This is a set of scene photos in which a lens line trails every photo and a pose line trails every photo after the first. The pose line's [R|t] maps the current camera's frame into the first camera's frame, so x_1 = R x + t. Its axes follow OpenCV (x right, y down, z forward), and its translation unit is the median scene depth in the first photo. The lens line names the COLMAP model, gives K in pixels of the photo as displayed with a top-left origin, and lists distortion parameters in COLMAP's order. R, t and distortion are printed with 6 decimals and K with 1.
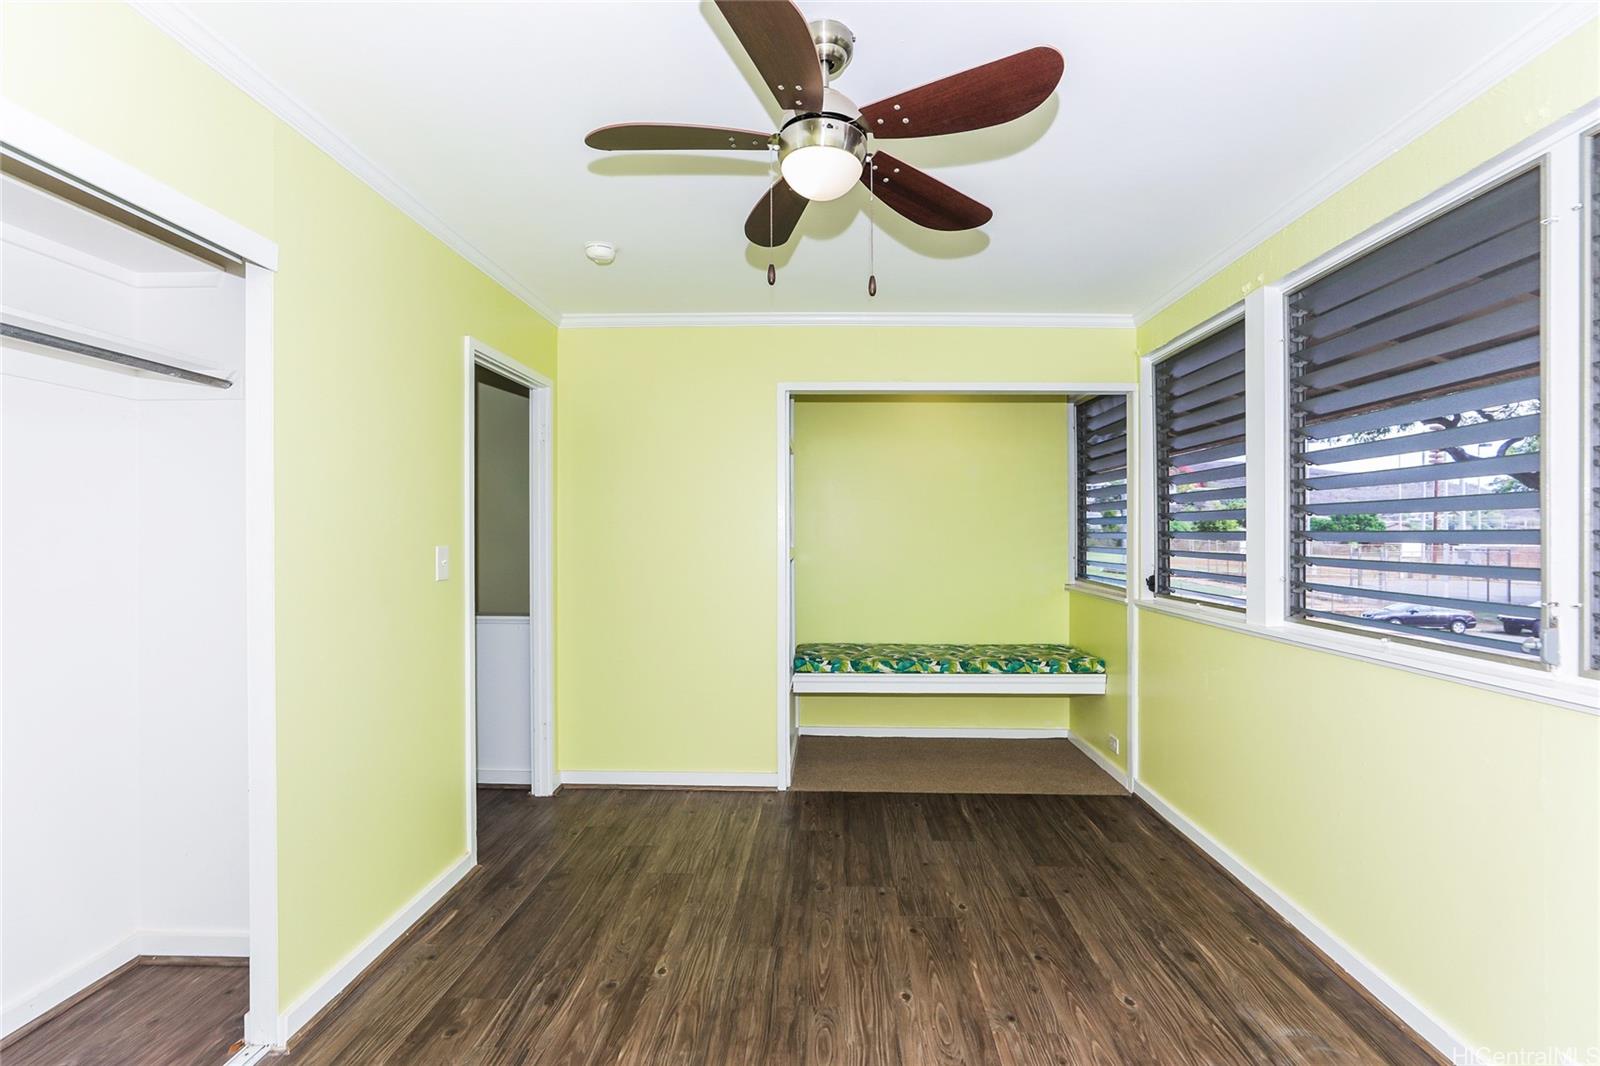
lens RADIAL K [[758.8, 0, 809.9], [0, 758.8, 531.7], [0, 0, 1]] dist [-0.004995, 0.005934]
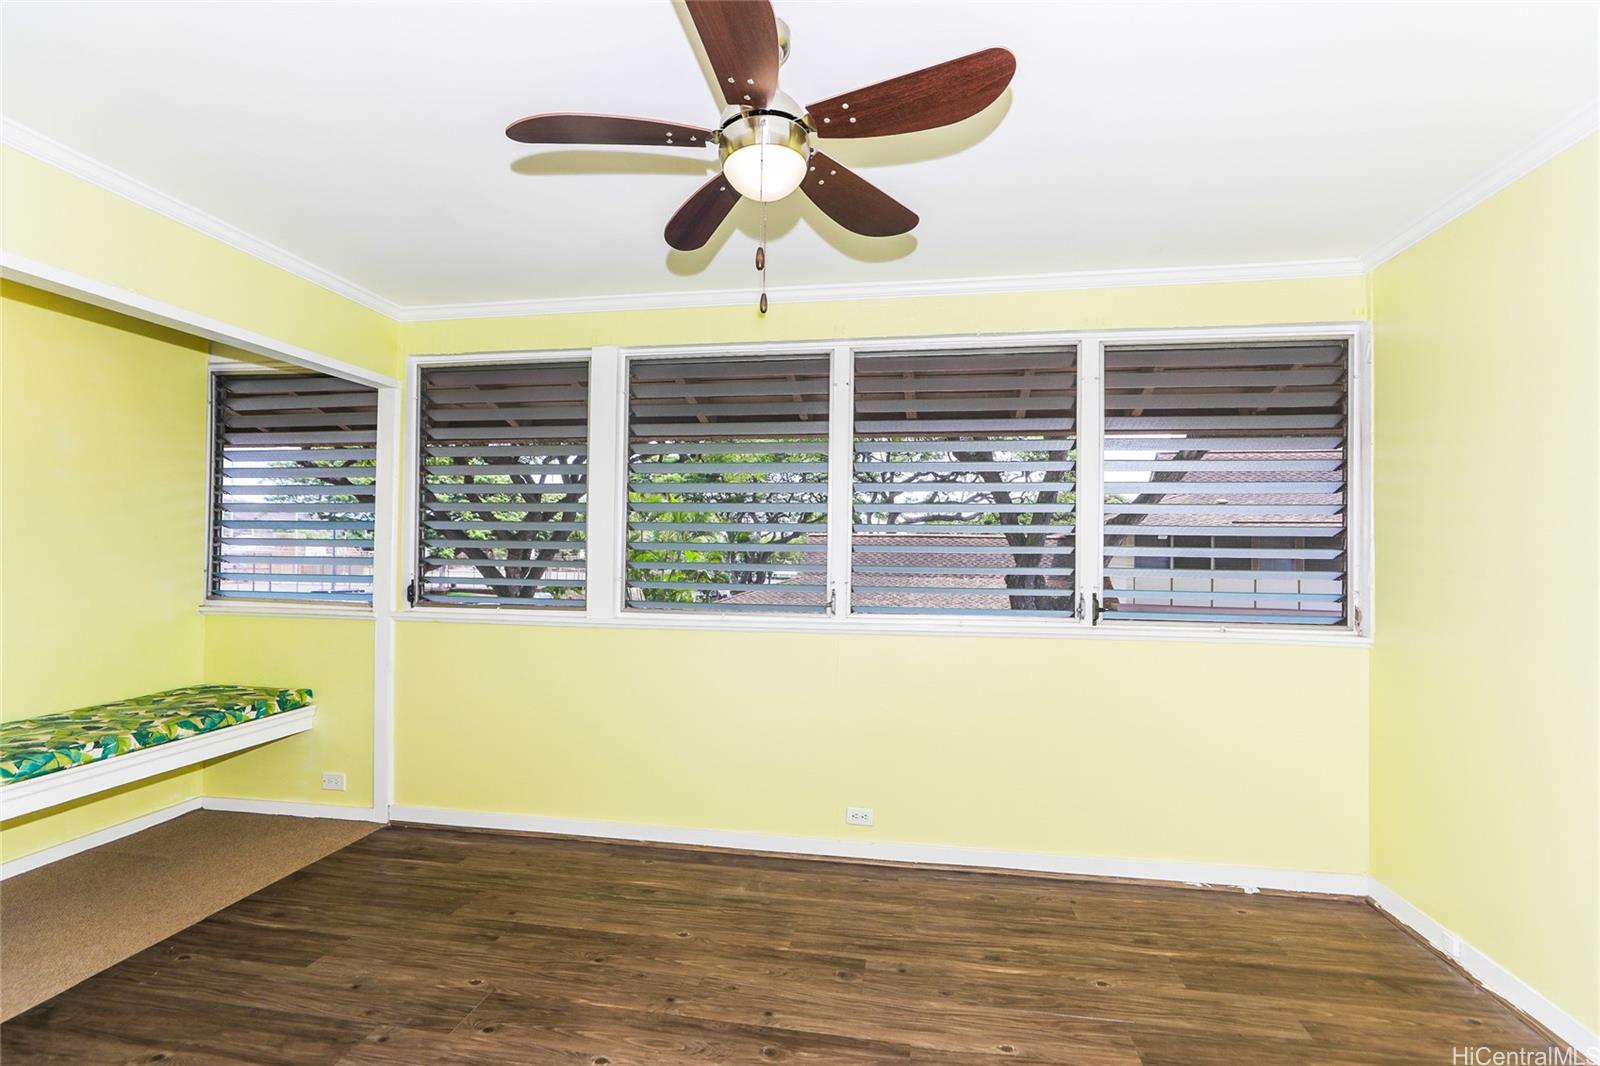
lens RADIAL K [[758.8, 0, 803.7], [0, 758.8, 533.9], [0, 0, 1]] dist [-0.004995, 0.005934]
pose [[0.110474, 0.018920, 0.993699, -0.553005], [-0.015095, 0.999735, -0.017357, 0.002223], [-0.993764, -0.013083, 0.110731, 0.496711]]
